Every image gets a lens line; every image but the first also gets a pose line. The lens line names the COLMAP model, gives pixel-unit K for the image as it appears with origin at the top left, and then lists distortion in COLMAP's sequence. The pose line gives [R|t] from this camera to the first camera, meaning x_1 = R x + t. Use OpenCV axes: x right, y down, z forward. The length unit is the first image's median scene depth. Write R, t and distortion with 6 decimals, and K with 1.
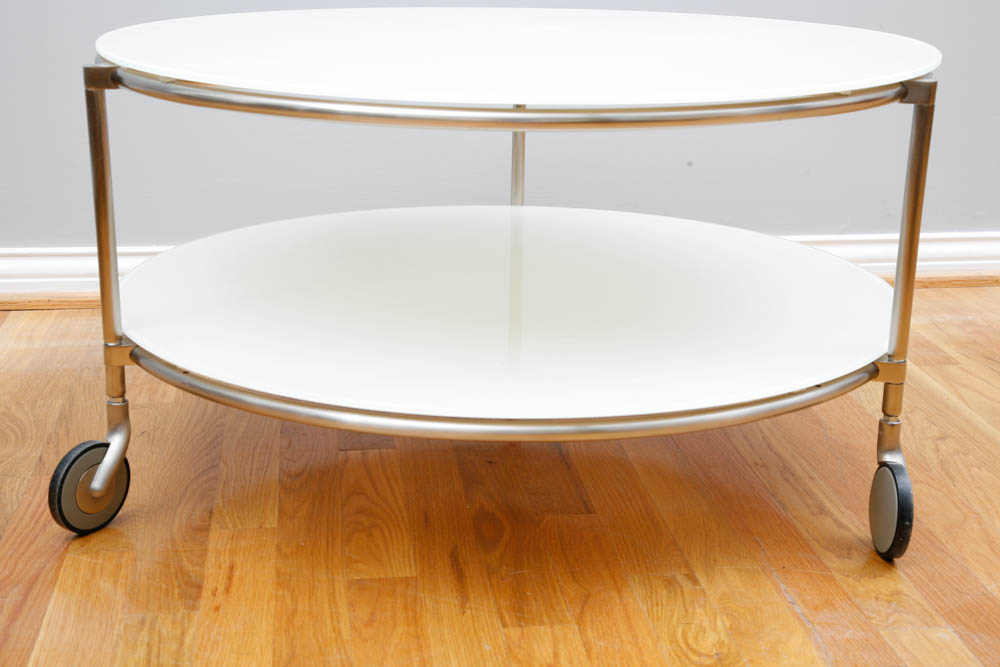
lens RADIAL K [[1539.9, 0, 498.4], [0, 1539.9, 336.5], [0, 0, 1]] dist [0.143246, 0.000000]
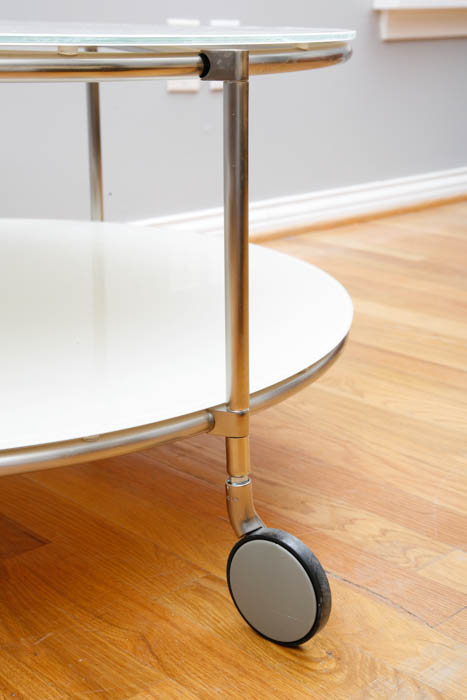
lens RADIAL K [[1077.9, 0, 233.8], [0, 1077.9, 348.0], [0, 0, 1]] dist [0.143246, 0.000000]
pose [[0.780006, -0.183454, 0.598276, -0.240070], [0.173944, 0.981947, 0.074322, -0.029010], [-0.601110, 0.046095, 0.797836, 0.474881]]
